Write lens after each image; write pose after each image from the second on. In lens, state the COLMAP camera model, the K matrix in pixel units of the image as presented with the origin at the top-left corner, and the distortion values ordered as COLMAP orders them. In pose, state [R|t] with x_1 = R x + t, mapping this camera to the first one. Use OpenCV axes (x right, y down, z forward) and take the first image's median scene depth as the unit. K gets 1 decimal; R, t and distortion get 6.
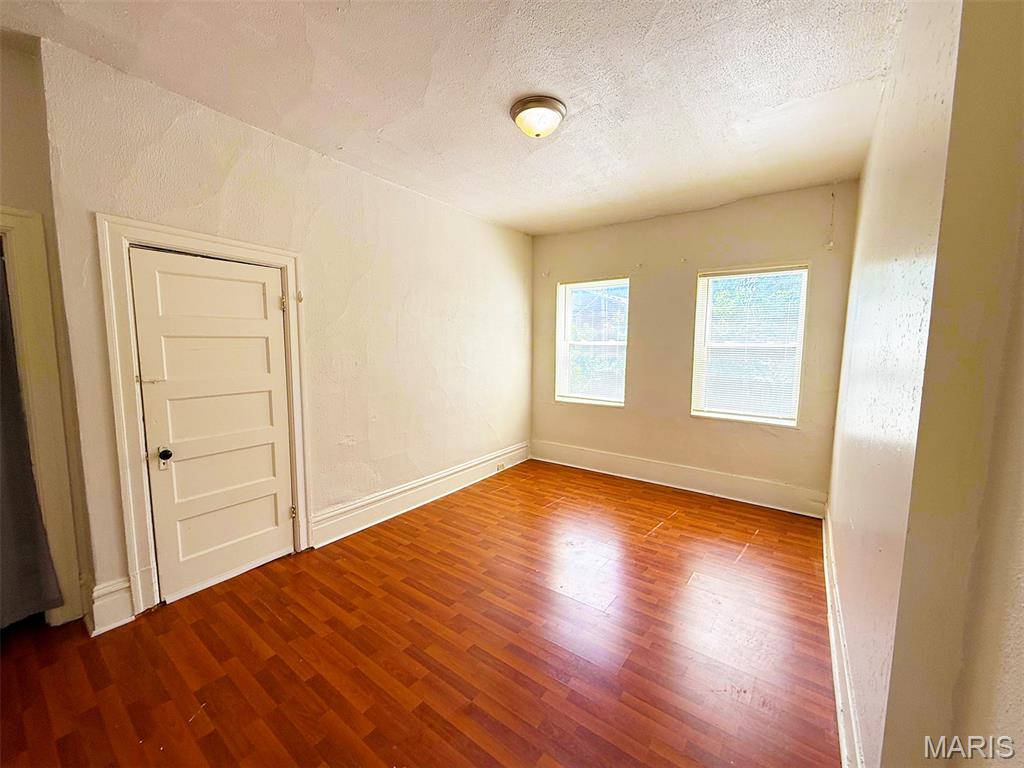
lens RADIAL K [[410.2, 0, 510.5], [0, 410.2, 384.7], [0, 0, 1]] dist [-0.000508, -0.000020]
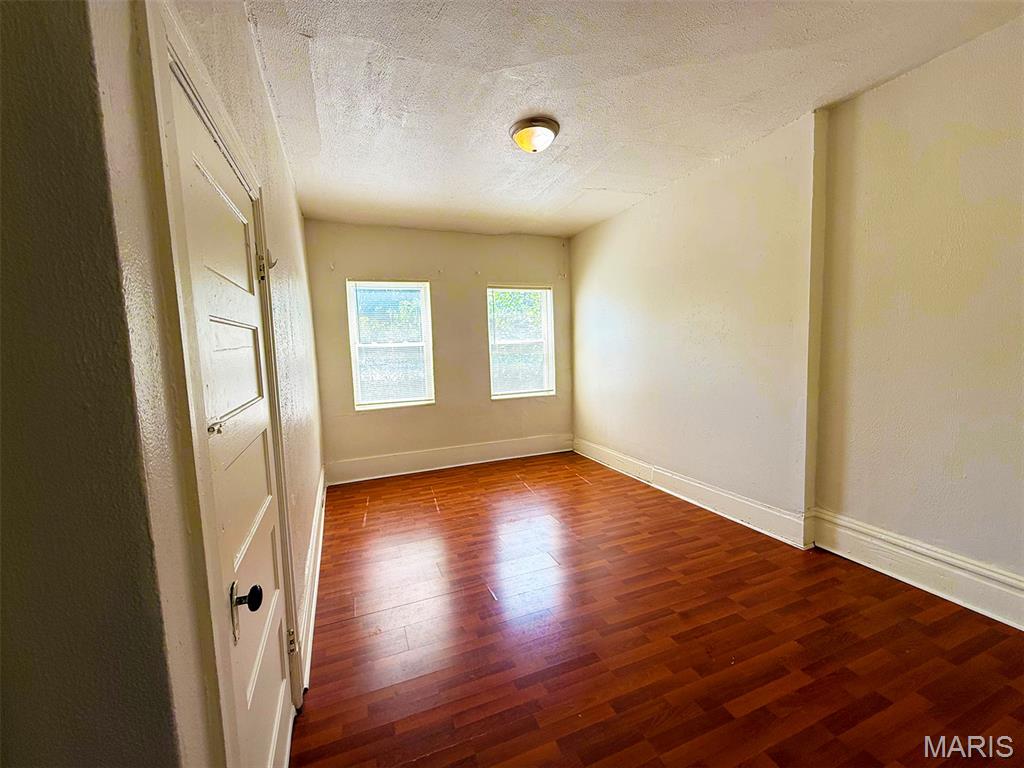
lens RADIAL K [[410.2, 0, 510.5], [0, 410.2, 384.7], [0, 0, 1]] dist [-0.000508, -0.000020]
pose [[0.525702, -0.104357, 0.844244, -0.625733], [0.126508, 0.991002, 0.043722, -0.018698], [-0.841210, 0.083819, 0.534173, 0.323645]]
